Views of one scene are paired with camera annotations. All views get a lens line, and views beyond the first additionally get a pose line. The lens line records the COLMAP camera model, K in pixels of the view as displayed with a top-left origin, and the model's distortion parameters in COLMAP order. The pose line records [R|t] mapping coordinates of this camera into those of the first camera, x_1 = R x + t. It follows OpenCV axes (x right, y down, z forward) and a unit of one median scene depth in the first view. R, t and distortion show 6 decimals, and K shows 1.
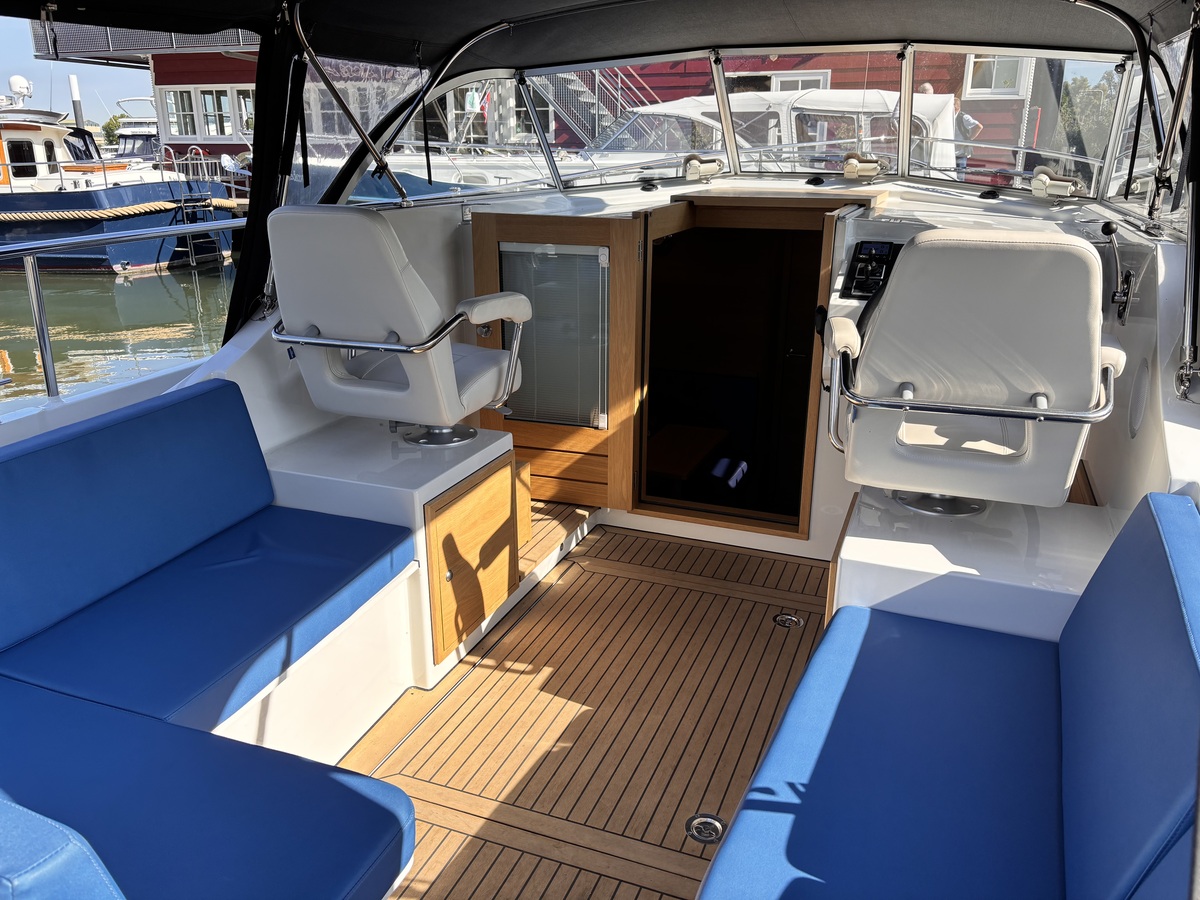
lens RADIAL K [[913.8, 0, 584.2], [0, 913.8, 451.8], [0, 0, 1]] dist [0.005602, -0.009093]
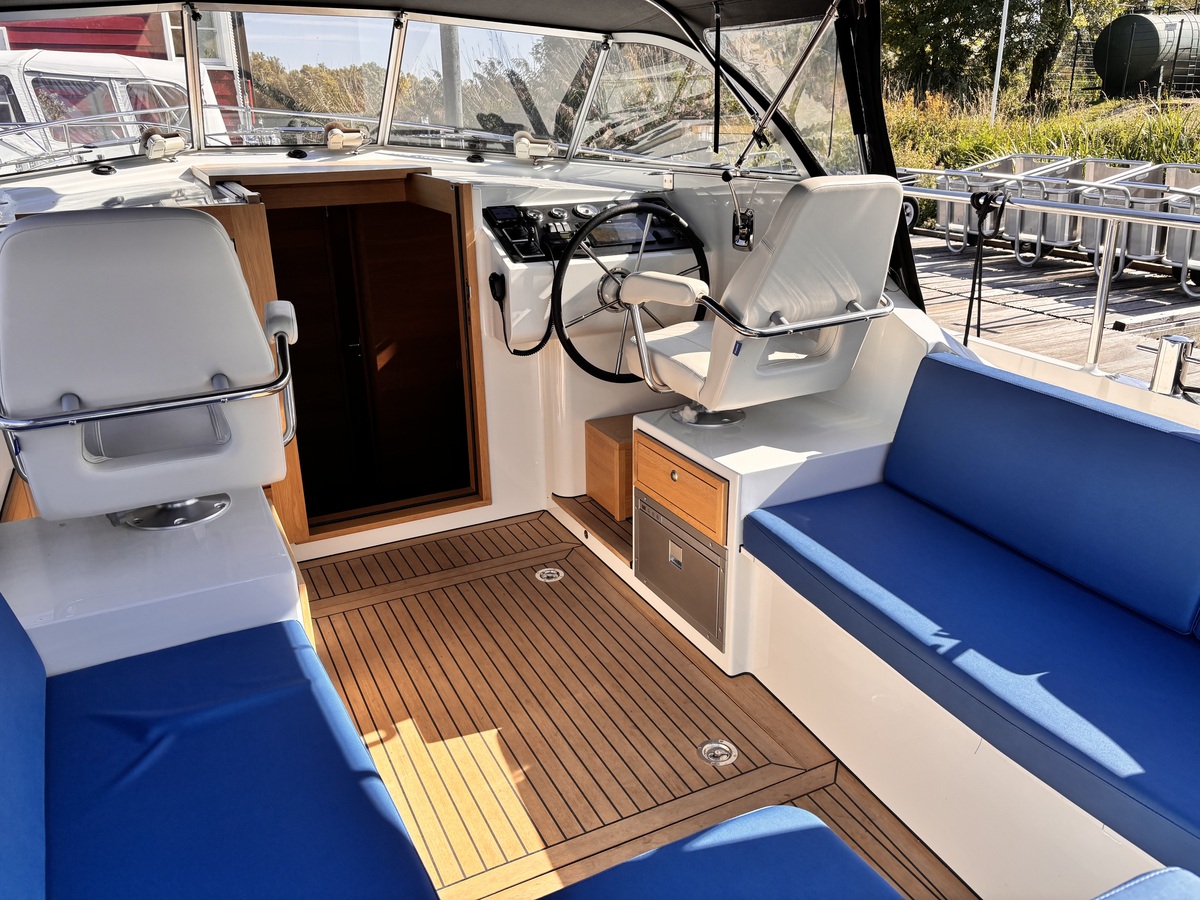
lens RADIAL K [[914.0, 0, 617.8], [0, 914.0, 453.6], [0, 0, 1]] dist [0.012182, 0.004437]
pose [[0.660865, -0.274635, 0.698450, -0.303402], [0.252968, 0.957695, 0.137215, -0.052436], [-0.706586, 0.086005, 0.702381, 0.147657]]
